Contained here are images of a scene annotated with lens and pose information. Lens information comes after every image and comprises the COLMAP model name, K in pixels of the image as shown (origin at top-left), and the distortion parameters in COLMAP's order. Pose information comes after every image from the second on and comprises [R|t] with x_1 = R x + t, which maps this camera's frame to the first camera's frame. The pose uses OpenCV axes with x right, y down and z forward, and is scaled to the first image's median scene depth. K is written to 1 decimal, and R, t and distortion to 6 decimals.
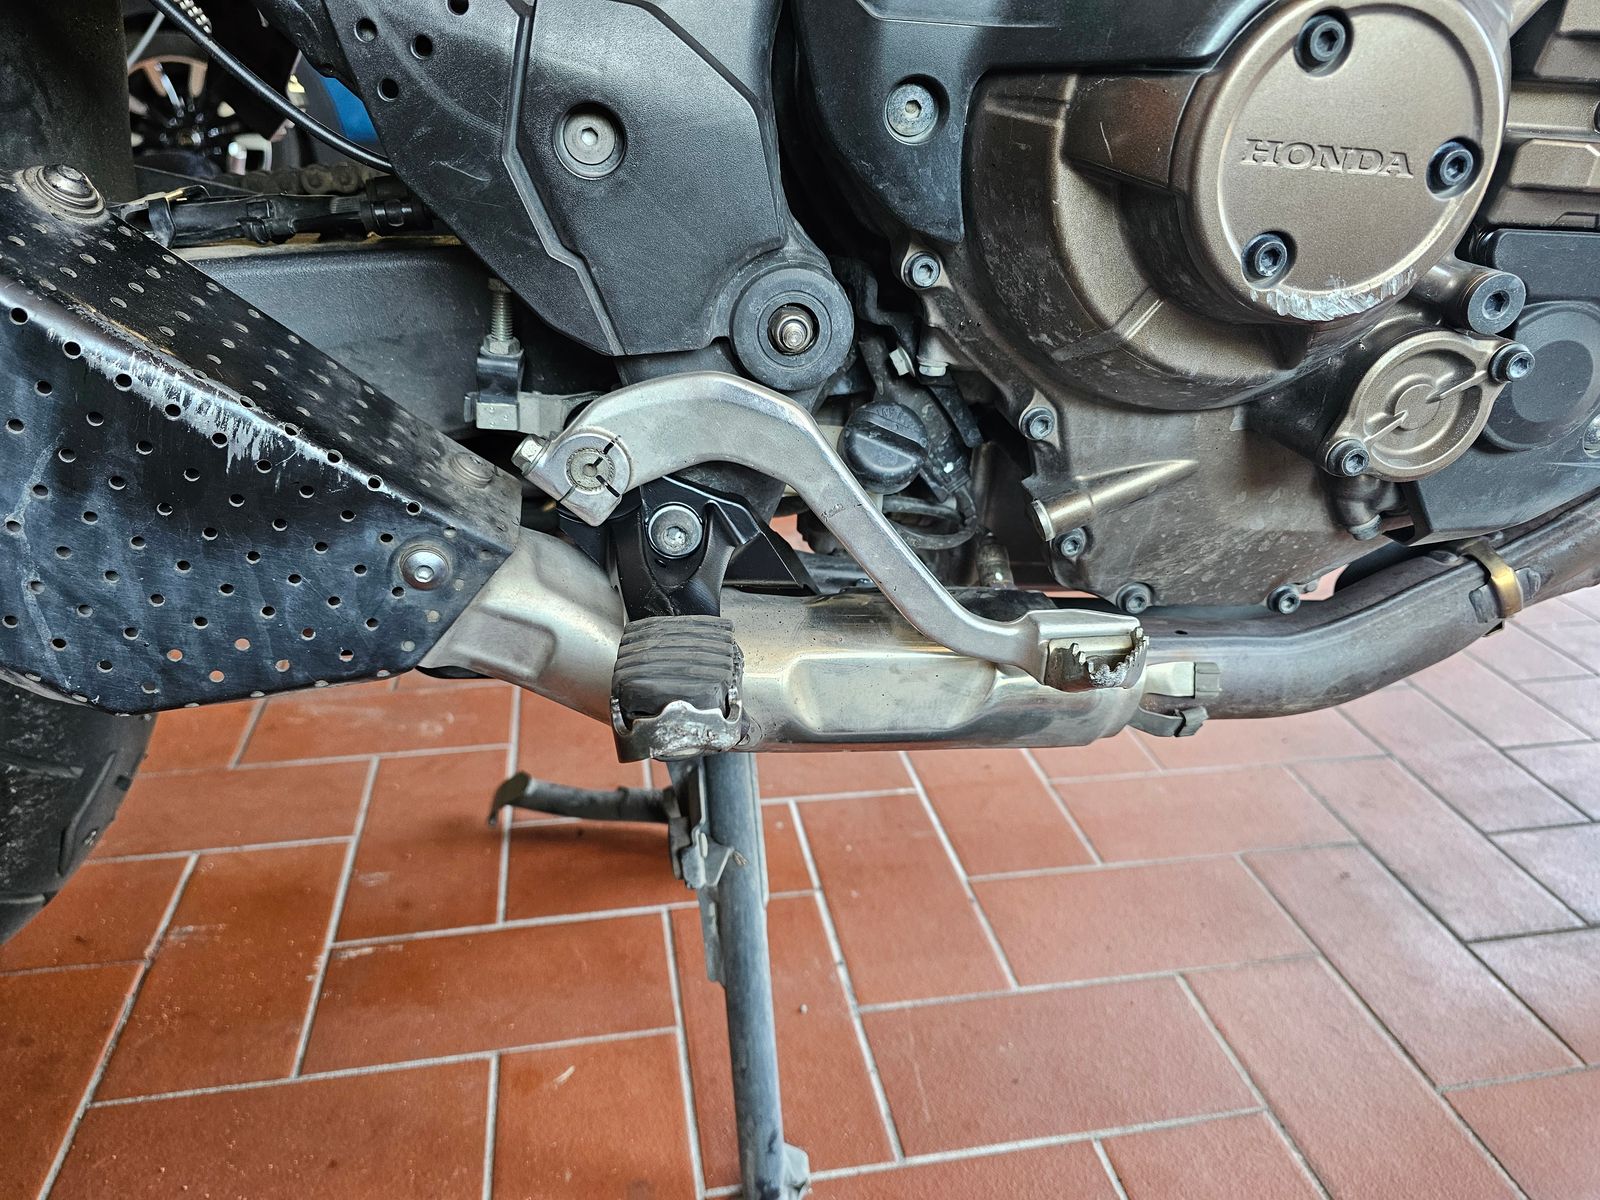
lens RADIAL K [[1054.1, 0, 800.0], [0, 1054.1, 600.0], [0, 0, 1]] dist [0.007141, -0.001602]
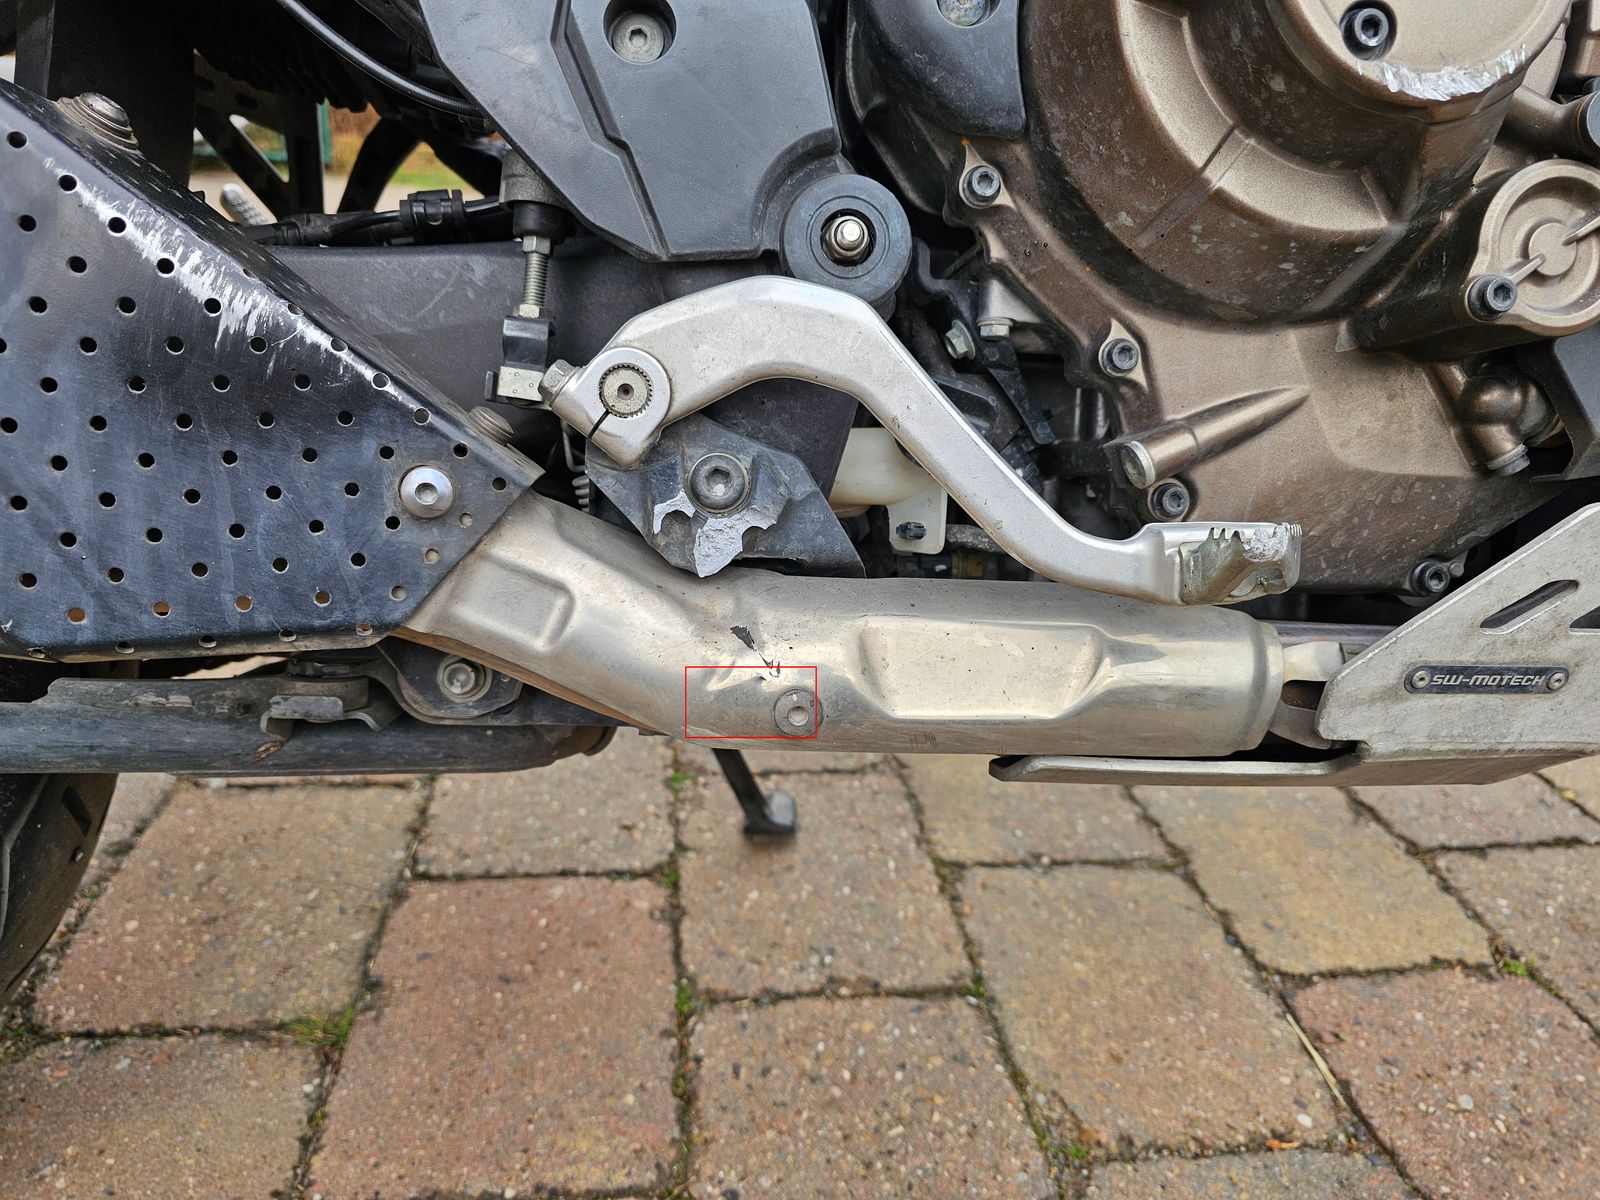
lens RADIAL K [[1075.3, 0, 800.0], [0, 1075.3, 600.0], [0, 0, 1]] dist [-0.003586, 0.004855]
pose [[0.999483, -0.031790, -0.004765, -0.055052], [0.028022, 0.934293, -0.355402, 0.378649], [0.015750, 0.355085, 0.934701, 0.230860]]
